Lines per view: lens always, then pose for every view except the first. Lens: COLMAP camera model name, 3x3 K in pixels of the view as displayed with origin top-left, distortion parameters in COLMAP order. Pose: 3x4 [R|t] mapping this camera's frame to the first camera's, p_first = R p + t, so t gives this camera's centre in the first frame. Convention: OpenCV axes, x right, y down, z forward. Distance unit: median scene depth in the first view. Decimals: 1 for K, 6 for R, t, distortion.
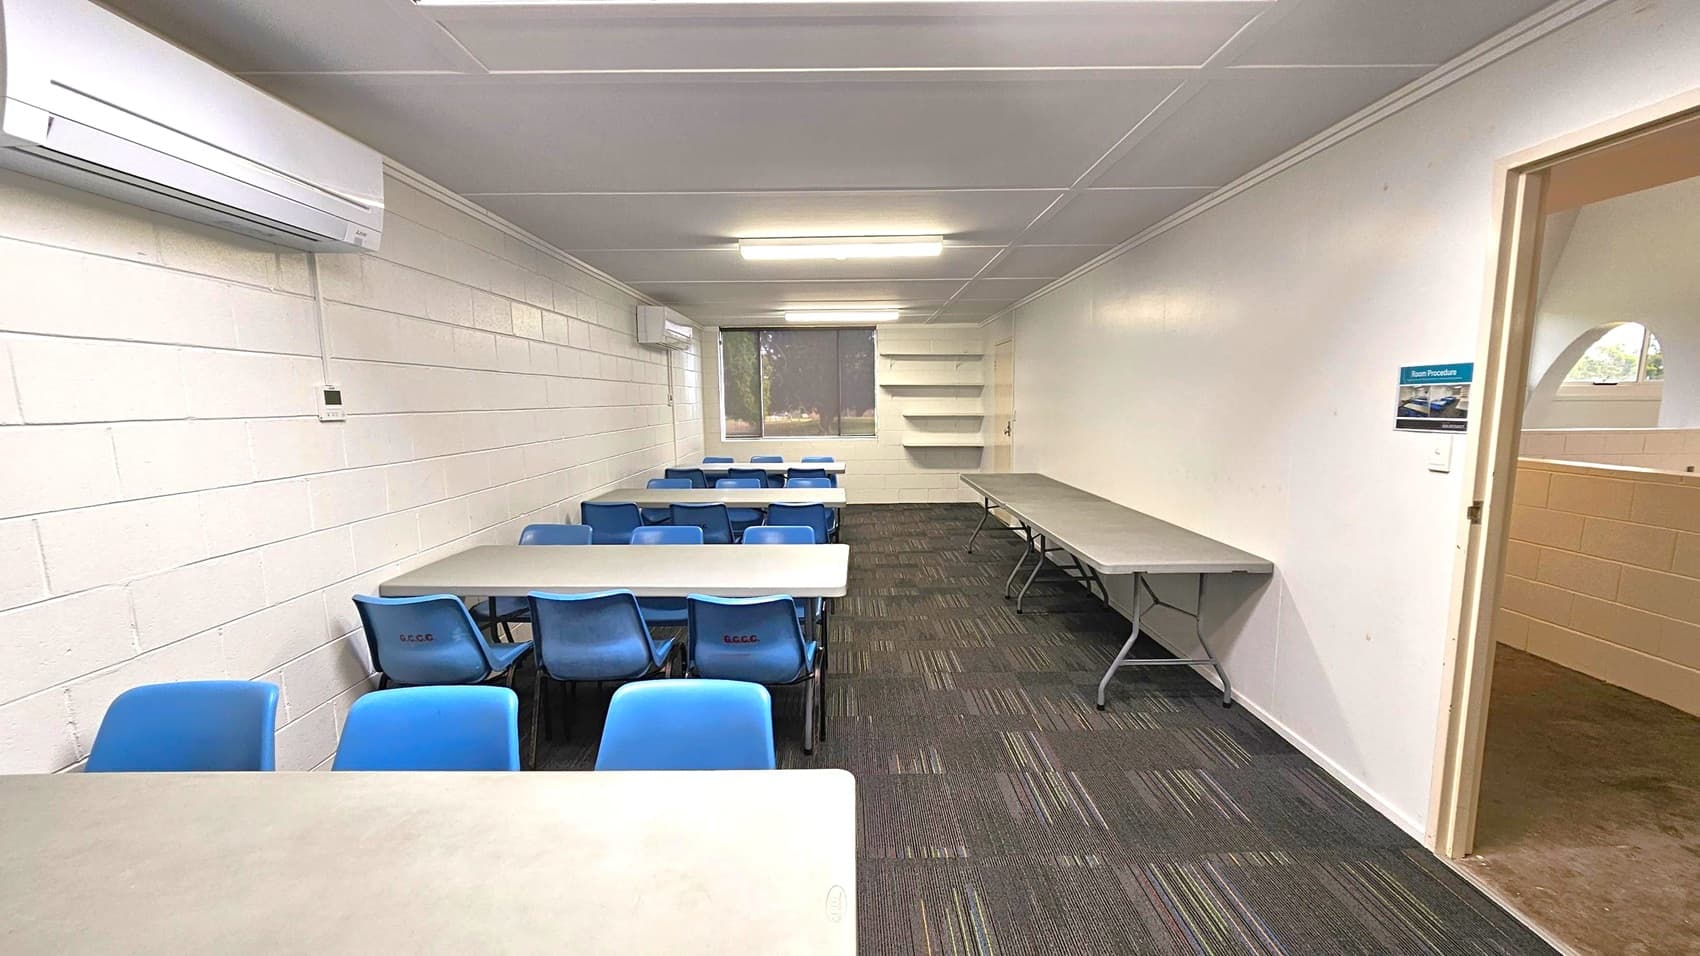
lens RADIAL K [[697.8, 0, 853.0], [0, 697.8, 499.5], [0, 0, 1]] dist [-0.001201, 0.000056]
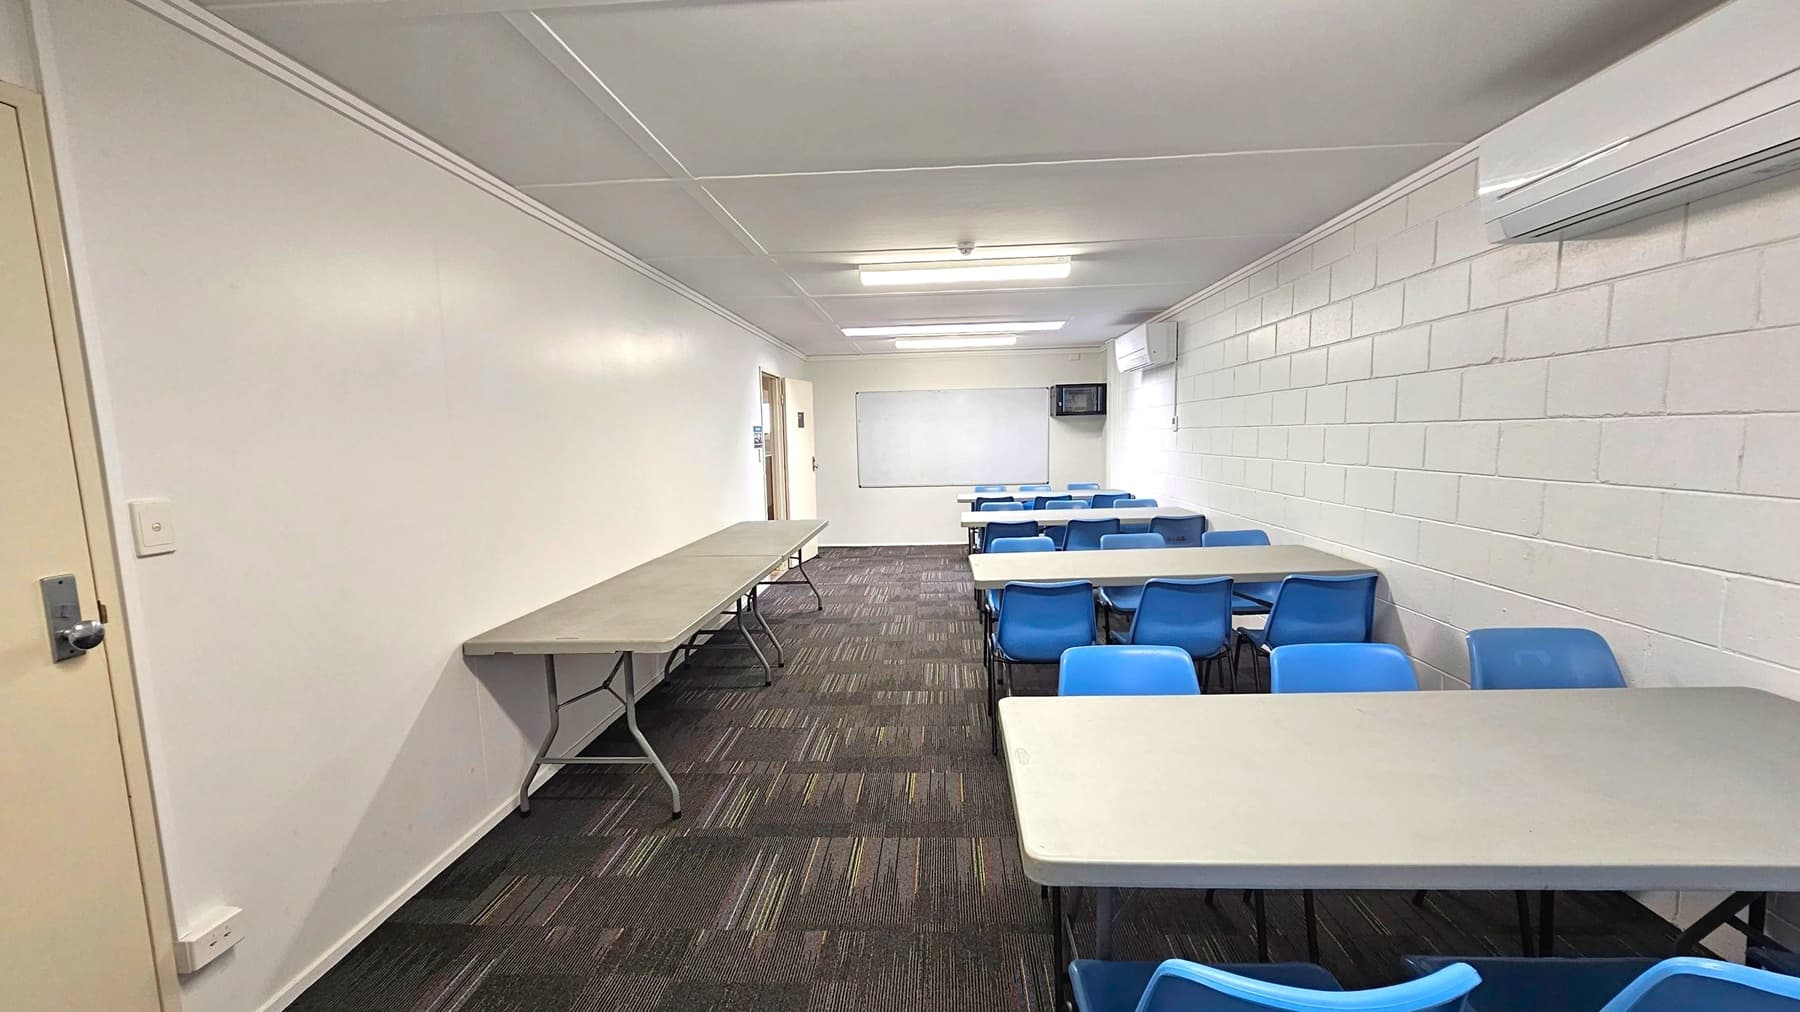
lens RADIAL K [[738.8, 0, 903.2], [0, 738.8, 528.7], [0, 0, 1]] dist [-0.001201, 0.000056]
pose [[-0.996735, 0.031969, 0.074140, 0.000665], [0.050542, 0.963147, 0.264183, -0.260554], [-0.062962, 0.267068, -0.961619, 1.868383]]
